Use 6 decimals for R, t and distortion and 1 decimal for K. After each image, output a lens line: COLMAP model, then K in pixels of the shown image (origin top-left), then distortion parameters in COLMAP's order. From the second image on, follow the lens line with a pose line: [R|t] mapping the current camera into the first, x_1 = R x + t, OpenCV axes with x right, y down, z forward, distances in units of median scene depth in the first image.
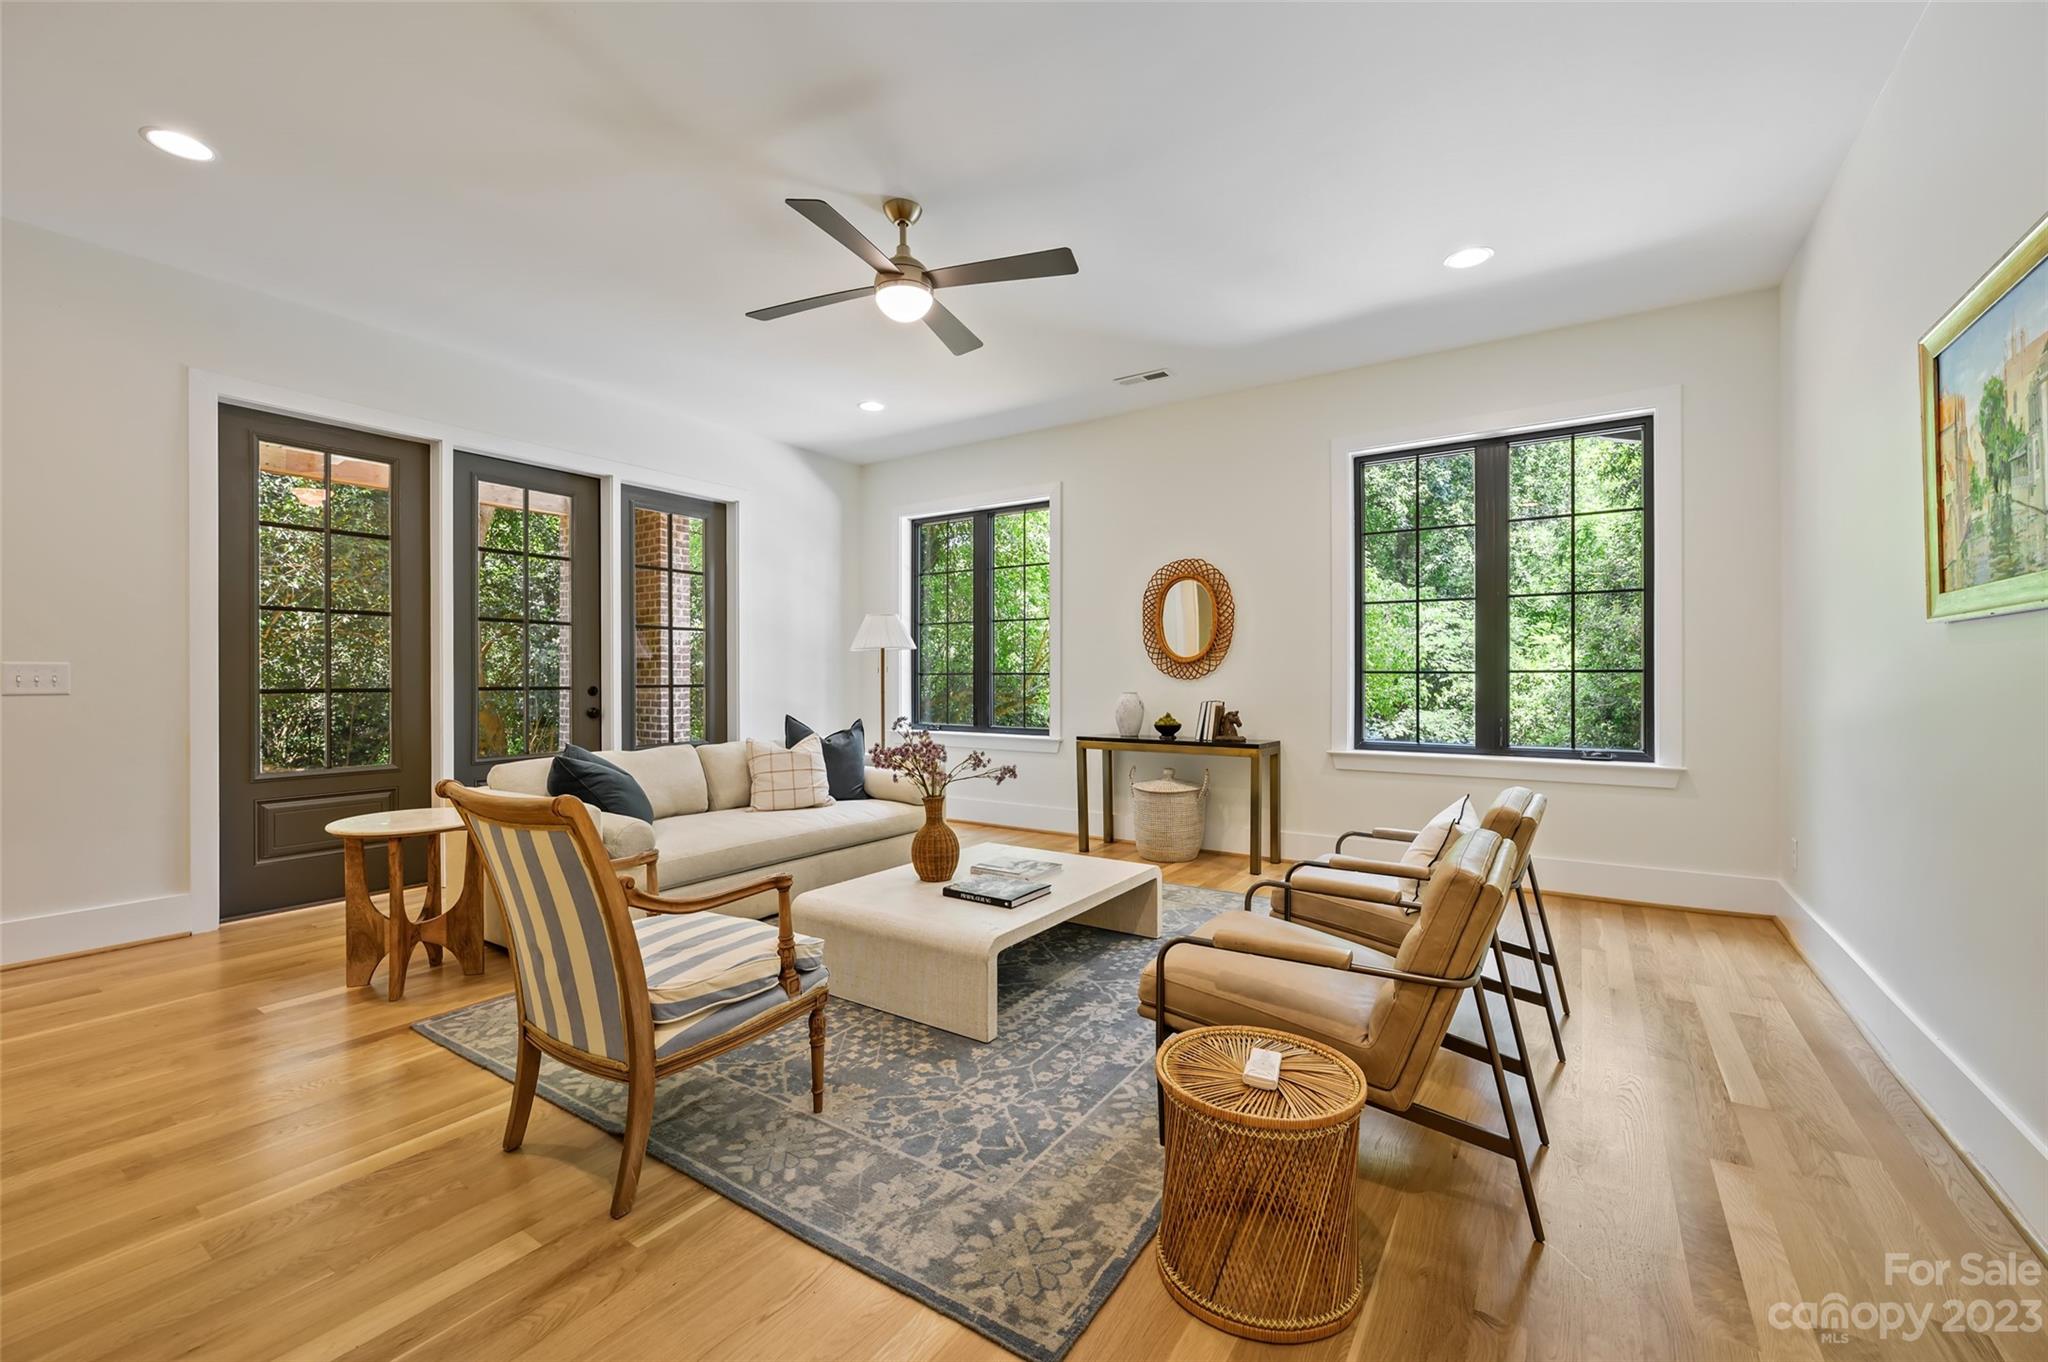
lens RADIAL K [[823.4, 0, 1016.0], [0, 823.4, 675.6], [0, 0, 1]] dist [0.001665, 0.000390]
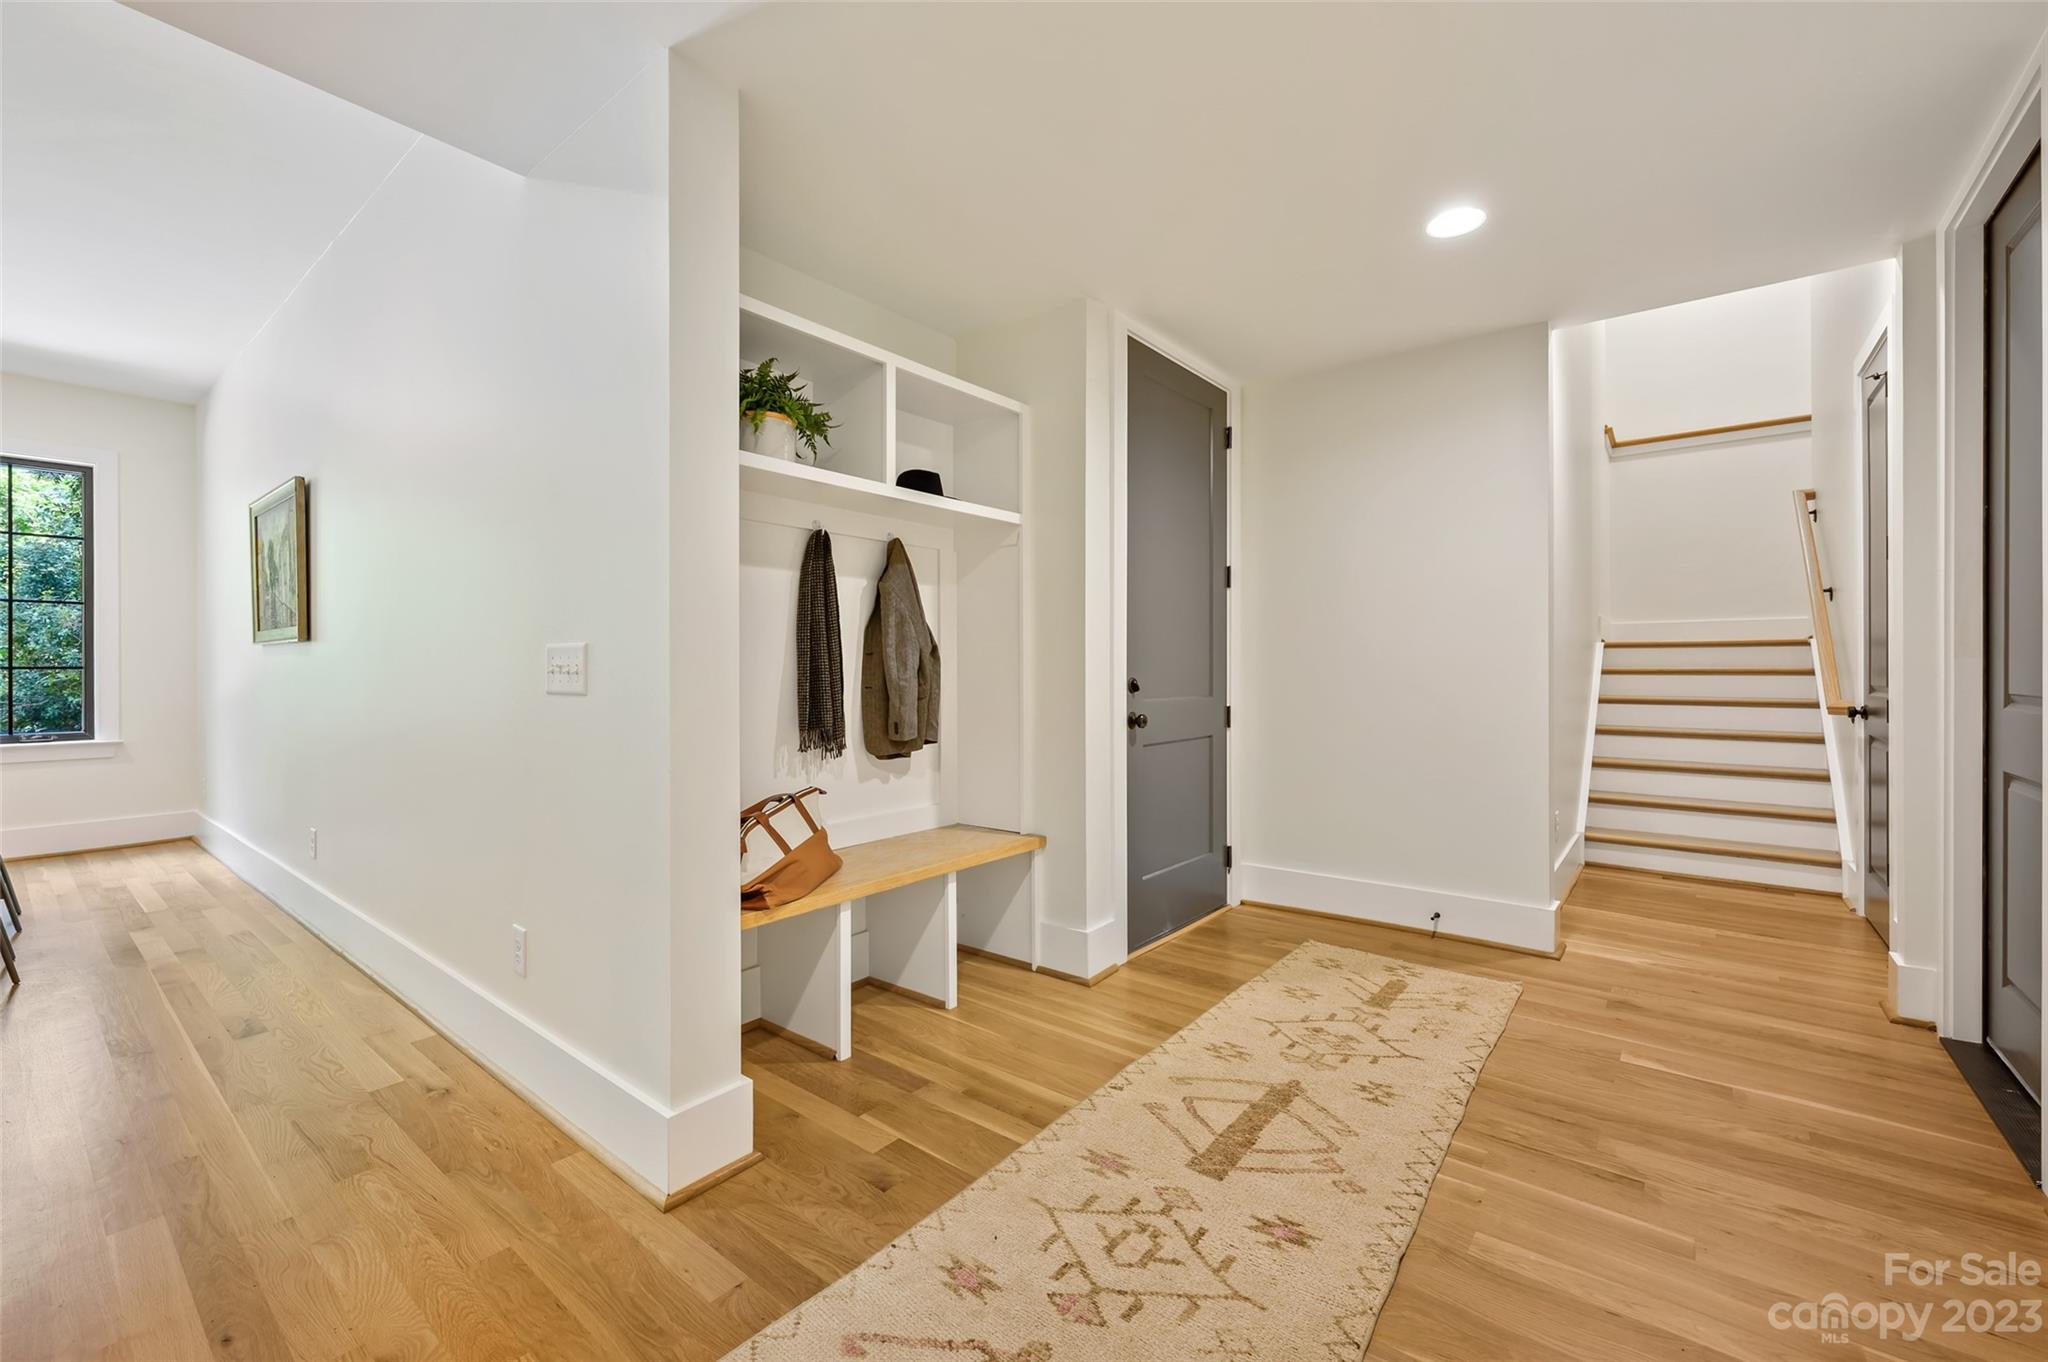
lens RADIAL K [[823.4, 0, 1016.2], [0, 823.4, 672.8], [0, 0, 1]] dist [0.001665, 0.000390]
pose [[0.073160, 0.000901, 0.997320, -0.443005], [-0.000878, 0.999999, -0.000839, 0.002503], [-0.997320, -0.000814, 0.073160, -0.576520]]
